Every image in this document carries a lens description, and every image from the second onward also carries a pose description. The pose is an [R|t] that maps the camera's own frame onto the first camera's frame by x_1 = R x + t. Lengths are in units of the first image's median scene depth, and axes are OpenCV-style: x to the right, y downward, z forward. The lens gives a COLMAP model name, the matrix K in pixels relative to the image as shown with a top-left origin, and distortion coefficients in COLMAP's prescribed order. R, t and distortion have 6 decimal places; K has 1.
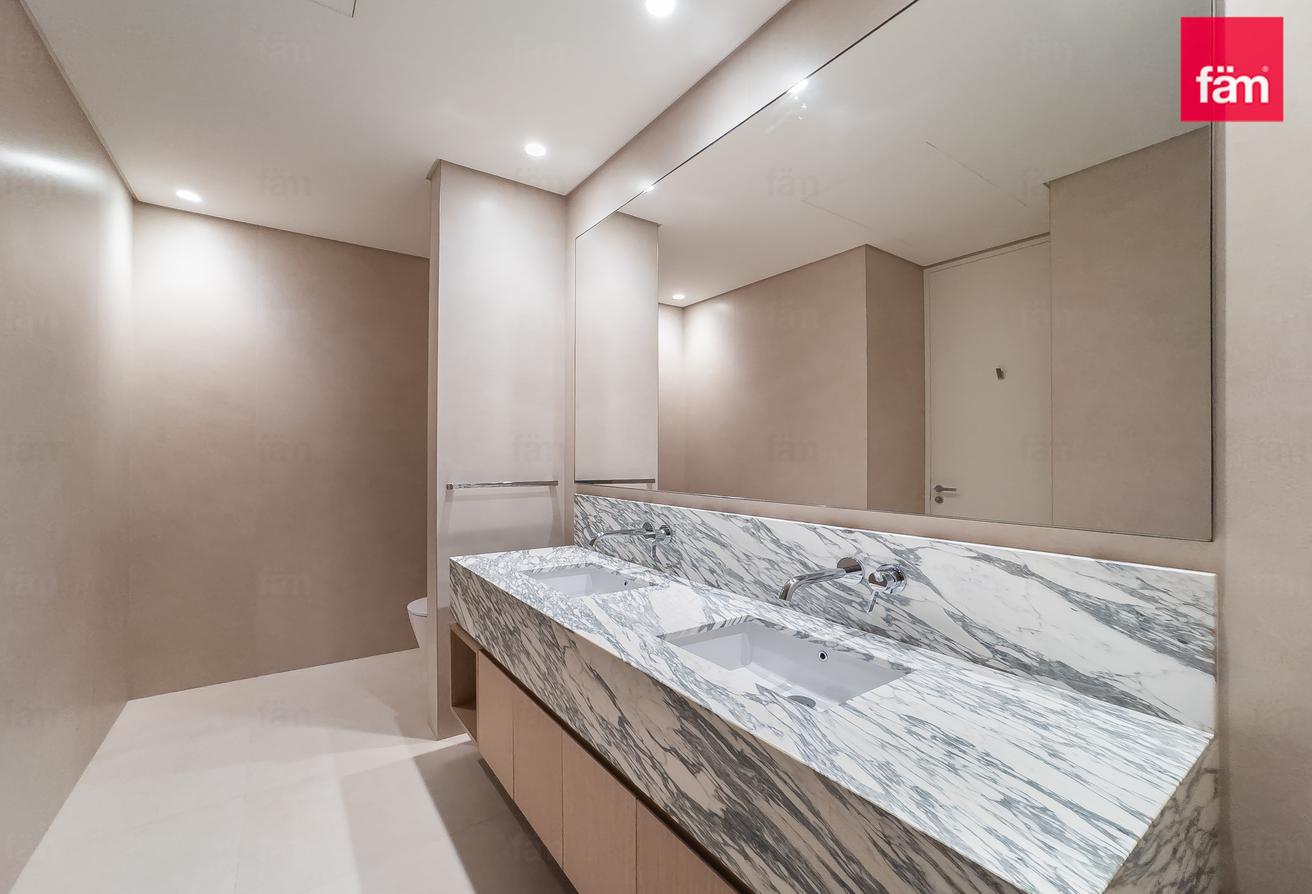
lens RADIAL K [[536.9, 0, 653.6], [0, 536.9, 454.5], [0, 0, 1]] dist [-0.015313, 0.000817]
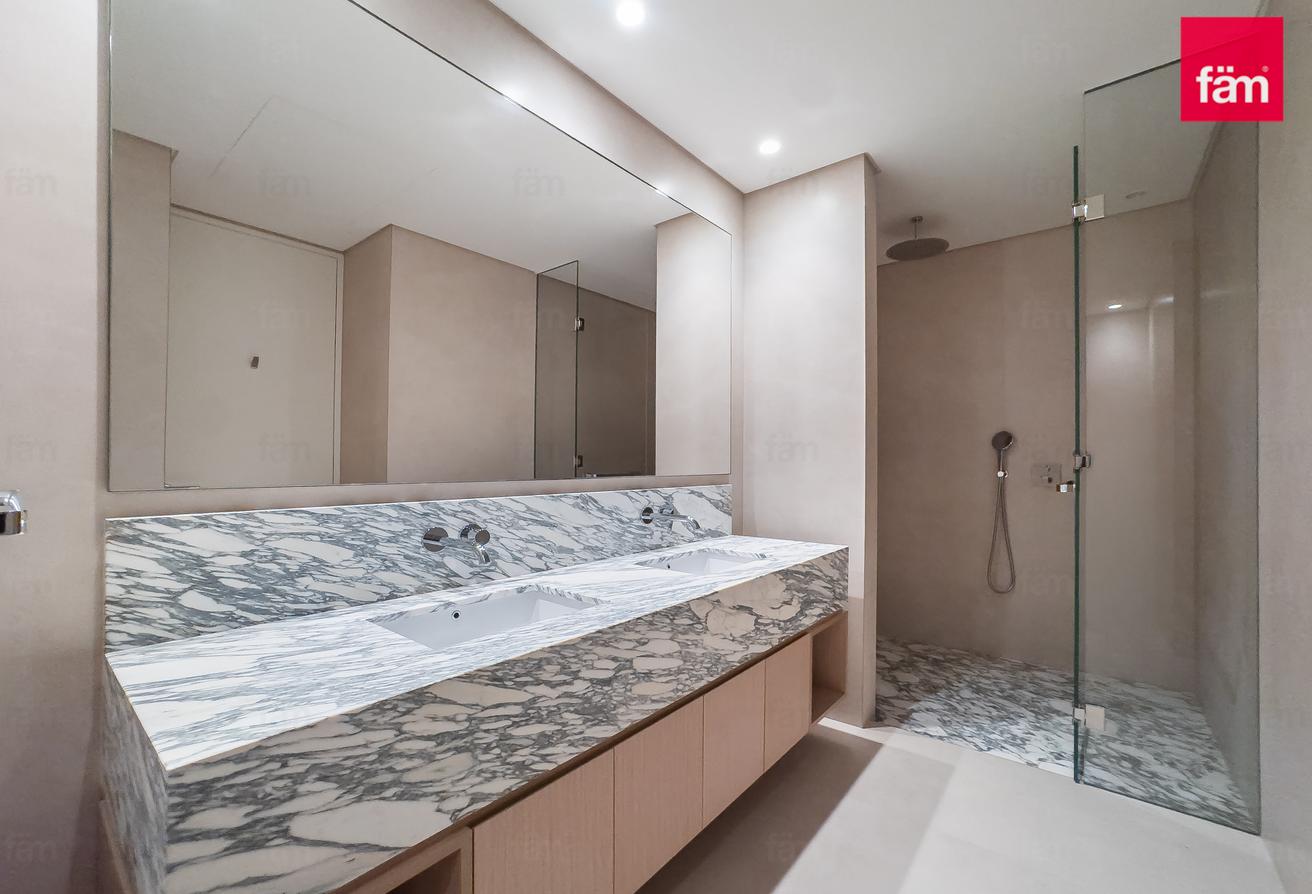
lens RADIAL K [[536.9, 0, 654.5], [0, 536.9, 453.9], [0, 0, 1]] dist [-0.015313, 0.000817]
pose [[-0.254887, 0.011217, 0.966906, -0.967914], [-0.008764, 0.999865, -0.013909, 0.045537], [-0.966931, -0.012019, -0.254754, 1.132409]]
